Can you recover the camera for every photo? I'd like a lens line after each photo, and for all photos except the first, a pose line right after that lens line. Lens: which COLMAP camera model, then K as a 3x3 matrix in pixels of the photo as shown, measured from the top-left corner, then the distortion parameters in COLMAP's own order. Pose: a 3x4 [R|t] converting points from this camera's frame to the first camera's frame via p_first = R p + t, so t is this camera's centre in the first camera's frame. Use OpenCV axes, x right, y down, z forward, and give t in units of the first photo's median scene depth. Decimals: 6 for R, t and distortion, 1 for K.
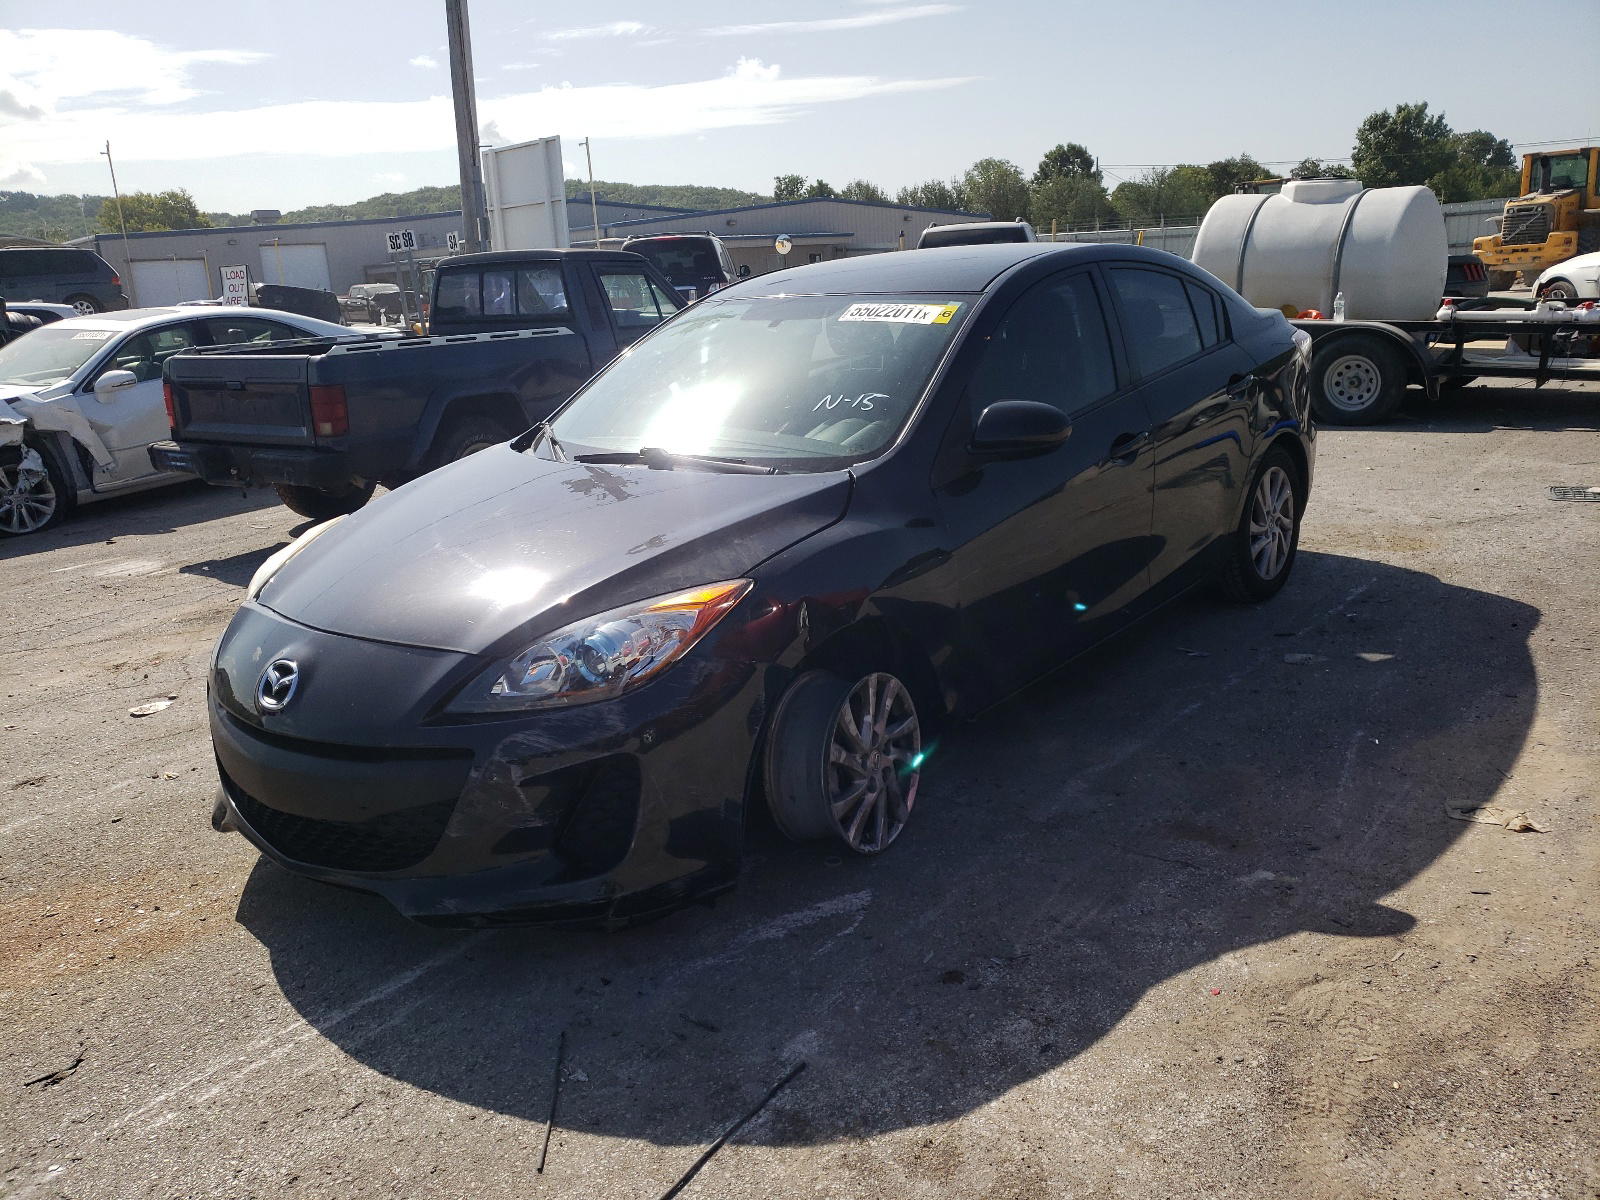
lens RADIAL K [[1161.5, 0, 802.5], [0, 1161.5, 605.9], [0, 0, 1]] dist [-0.006612, 0.031537]
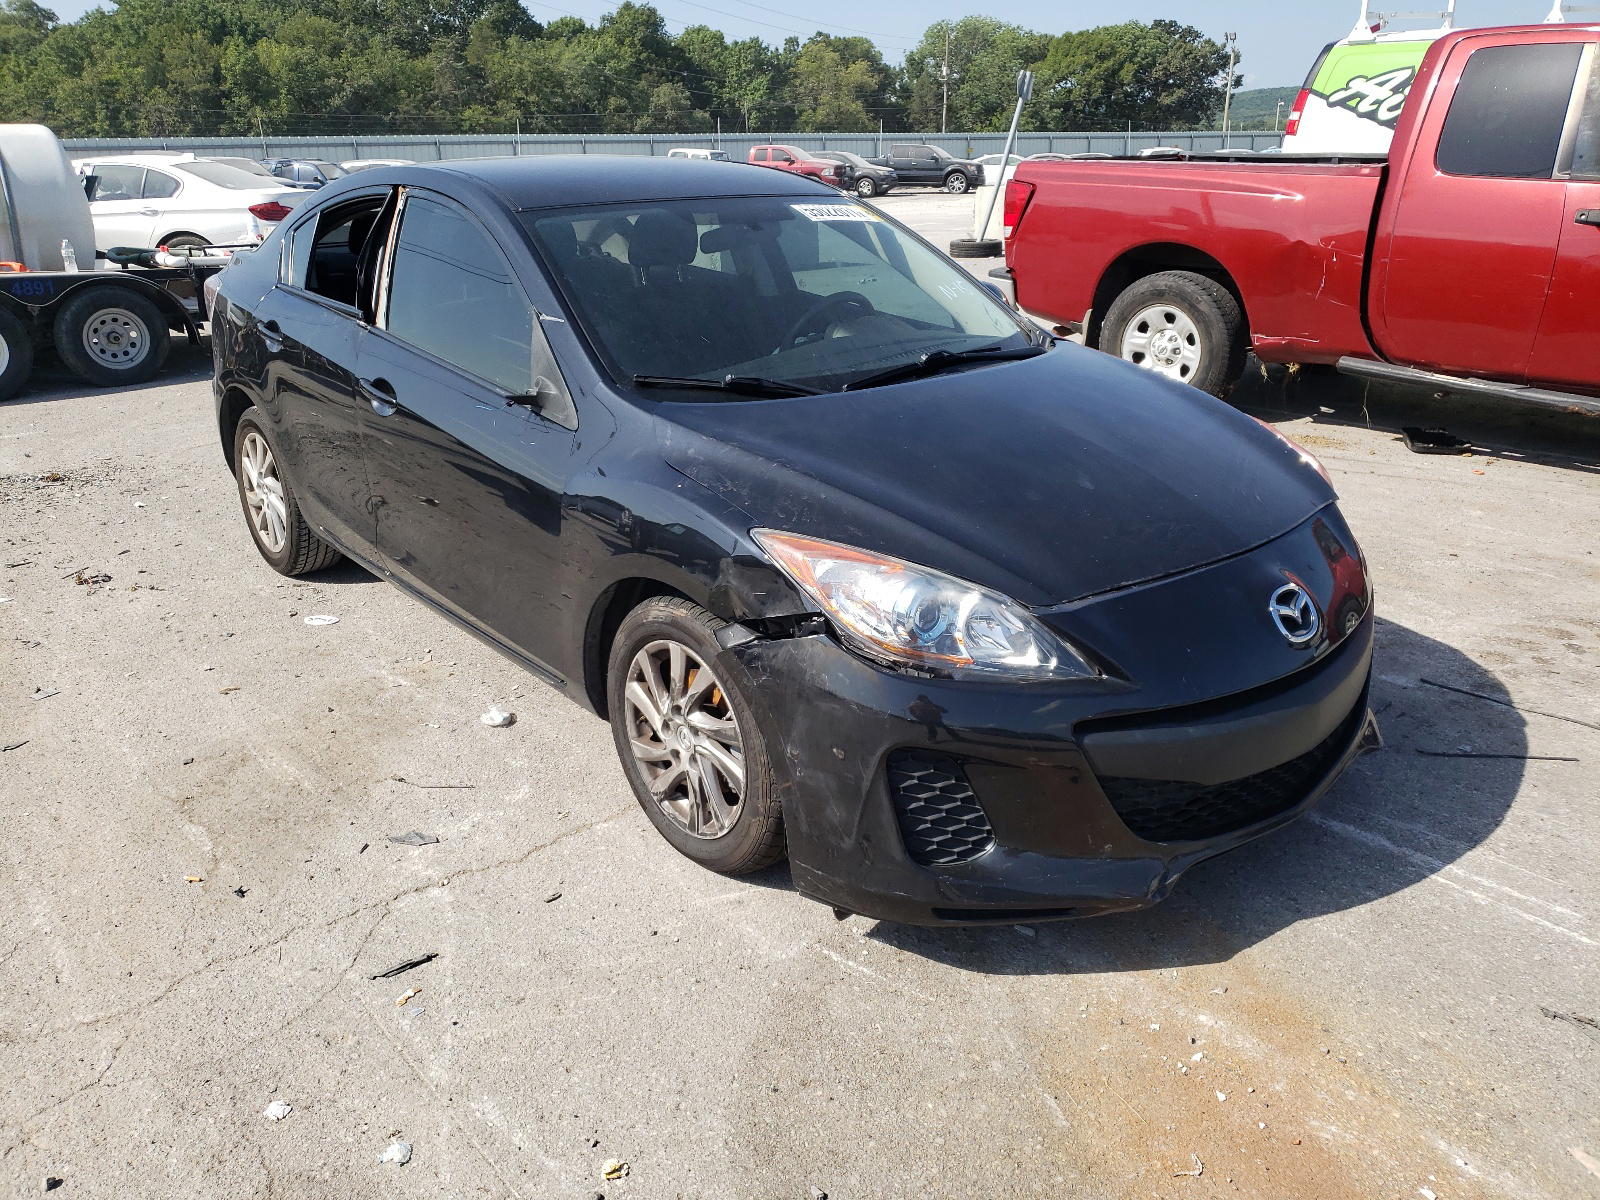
lens RADIAL K [[1161.5, 0, 802.5], [0, 1161.5, 605.9], [0, 0, 1]] dist [-0.006612, 0.031537]
pose [[0.223791, -0.295604, 0.928728, -1.366062], [0.275515, 0.933218, 0.230644, -0.240040], [-0.934885, 0.204262, 0.290289, 1.121196]]
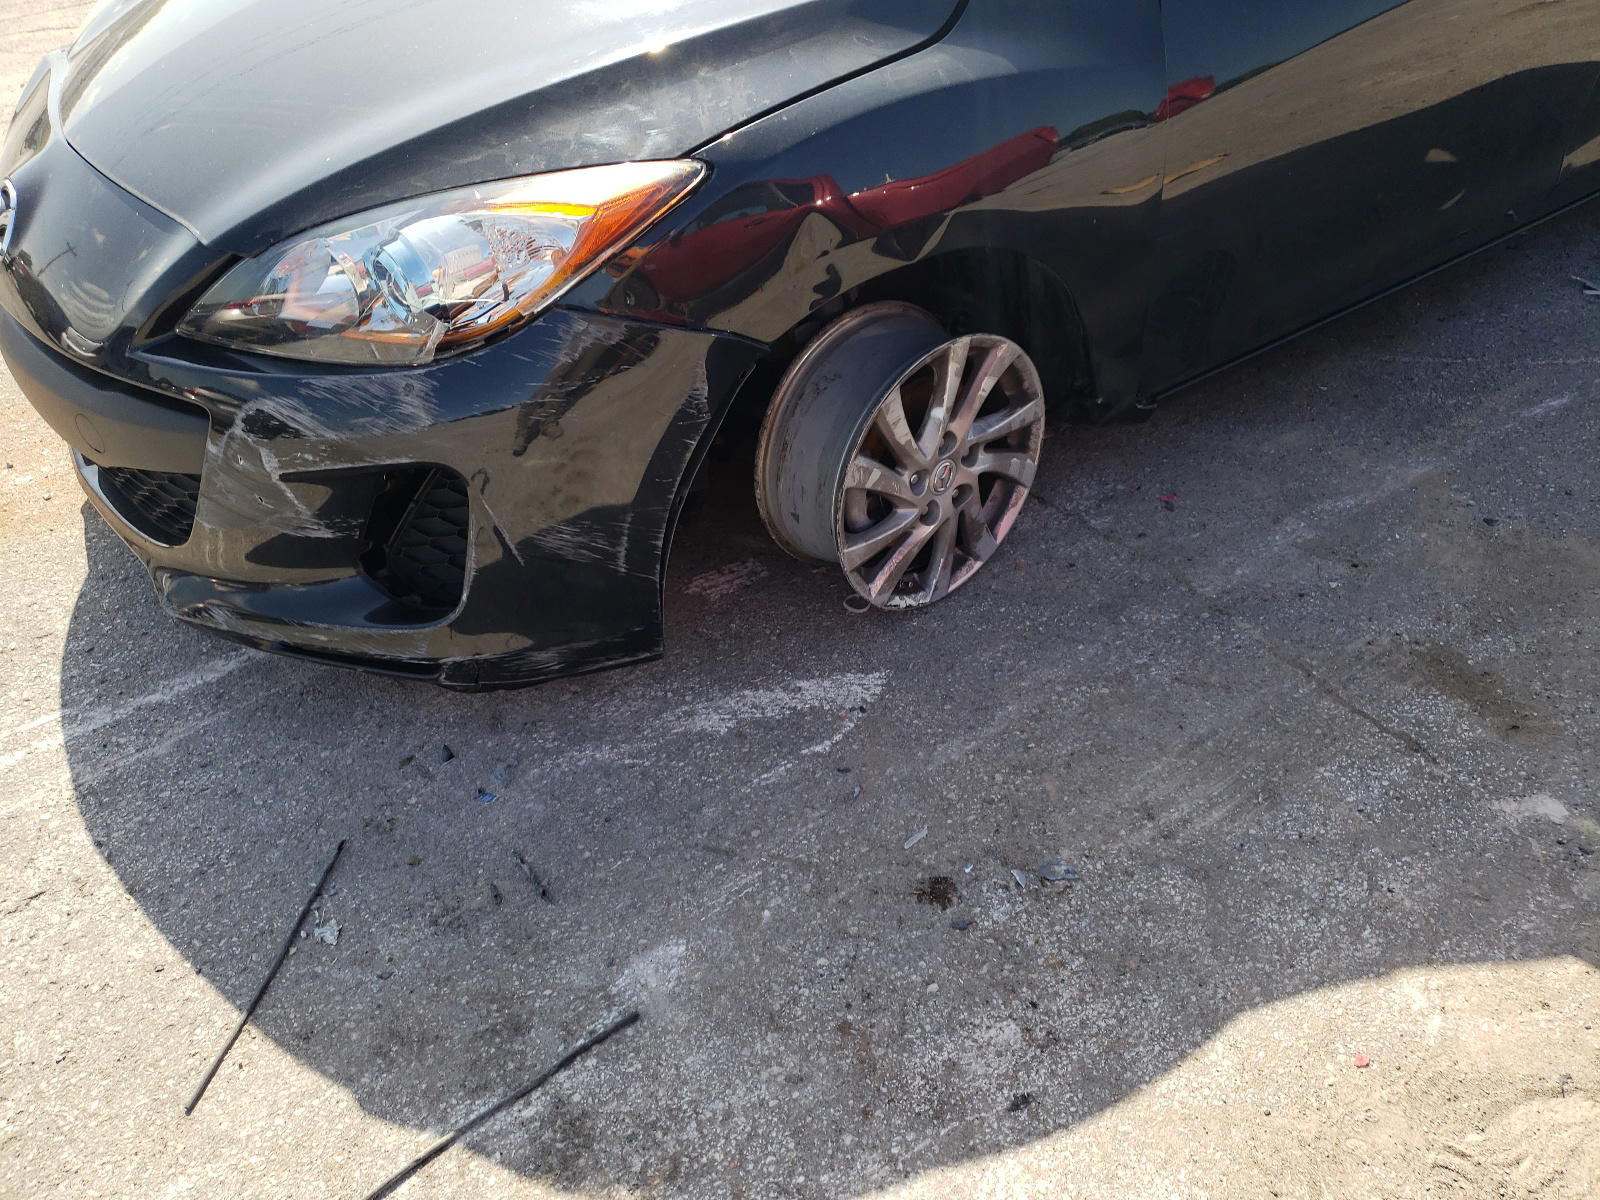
lens RADIAL K [[1161.5, 0, 802.5], [0, 1161.5, 605.9], [0, 0, 1]] dist [-0.006612, 0.031537]
pose [[0.960491, 0.217622, -0.173484, 0.129954], [-0.114805, 0.877656, 0.465338, -0.095404], [0.253527, -0.427037, 0.867965, 0.486883]]
